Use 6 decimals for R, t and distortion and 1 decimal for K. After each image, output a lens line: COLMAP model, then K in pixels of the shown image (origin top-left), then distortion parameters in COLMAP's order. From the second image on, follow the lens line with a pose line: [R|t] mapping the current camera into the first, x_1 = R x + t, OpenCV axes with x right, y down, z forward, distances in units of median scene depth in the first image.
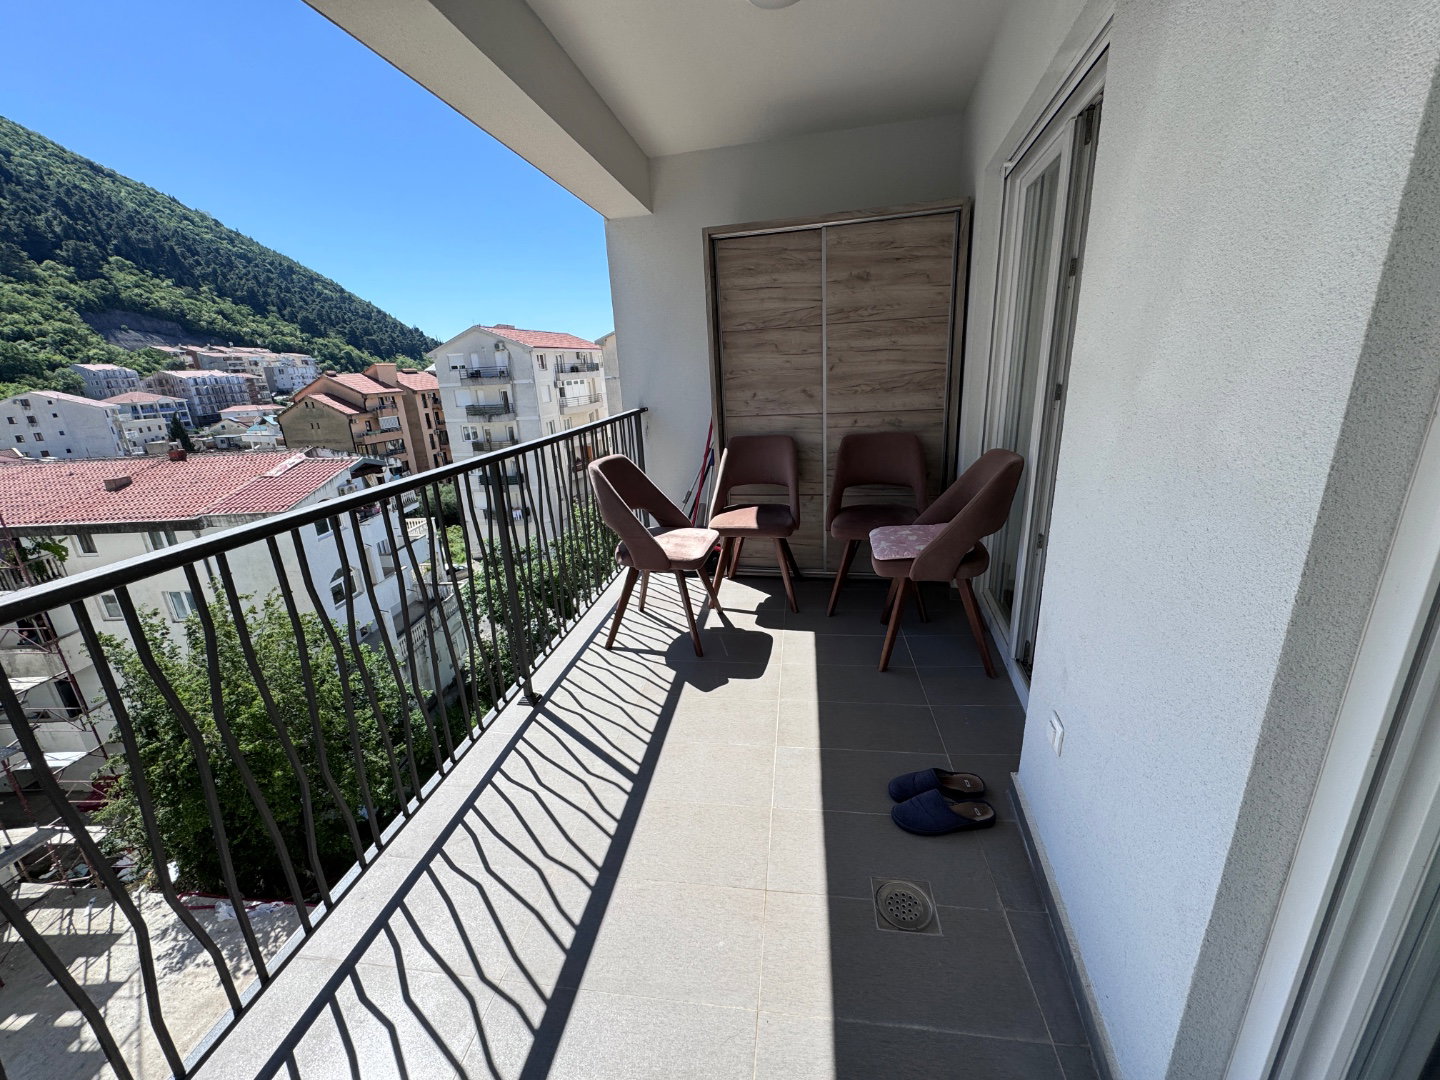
lens RADIAL K [[574.4, 0, 727.0], [0, 574.4, 540.6], [0, 0, 1]] dist [-0.005583, 0.001231]
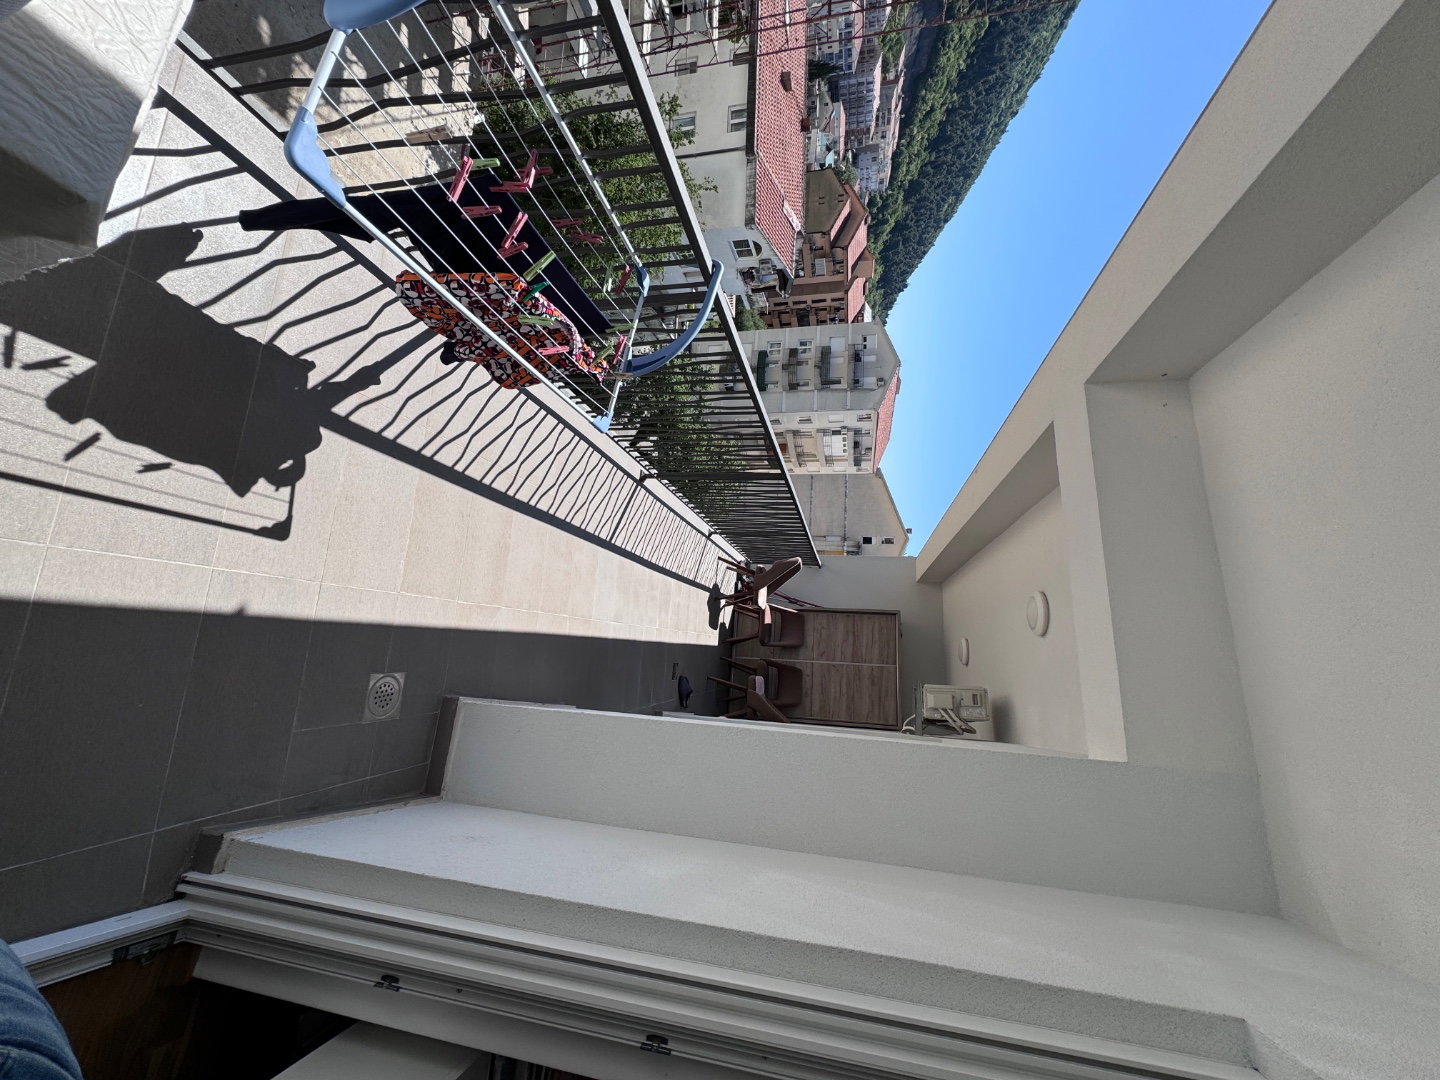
lens RADIAL K [[574.4, 0, 715.1], [0, 574.4, 548.9], [0, 0, 1]] dist [-0.005583, 0.001231]
pose [[-0.074665, 0.996608, -0.034601, -0.012842], [-0.995355, -0.076596, -0.058314, 0.026953], [-0.060766, 0.030086, 0.997699, -0.101521]]
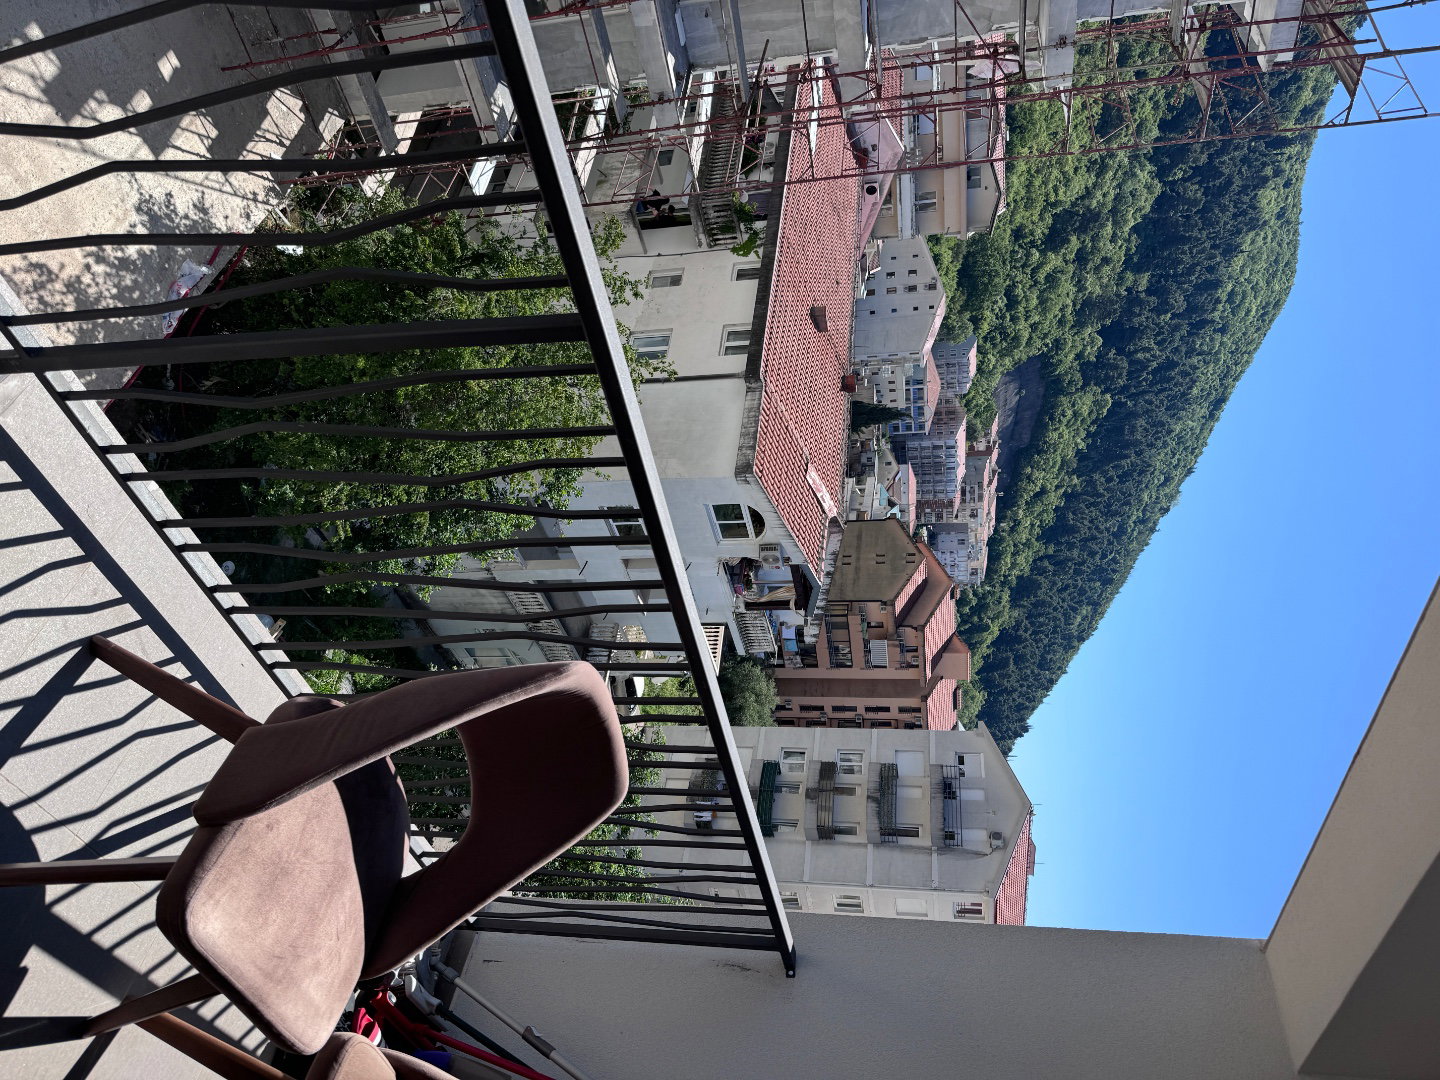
lens RADIAL K [[1011.6, 0, 702.9], [0, 1011.6, 549.3], [0, 0, 1]] dist [0.090213, -0.133864]
pose [[-0.164408, 0.803528, -0.572113, 0.003821], [-0.981735, -0.189593, 0.015839, -0.014600], [-0.095741, 0.564267, 0.820022, 0.032988]]
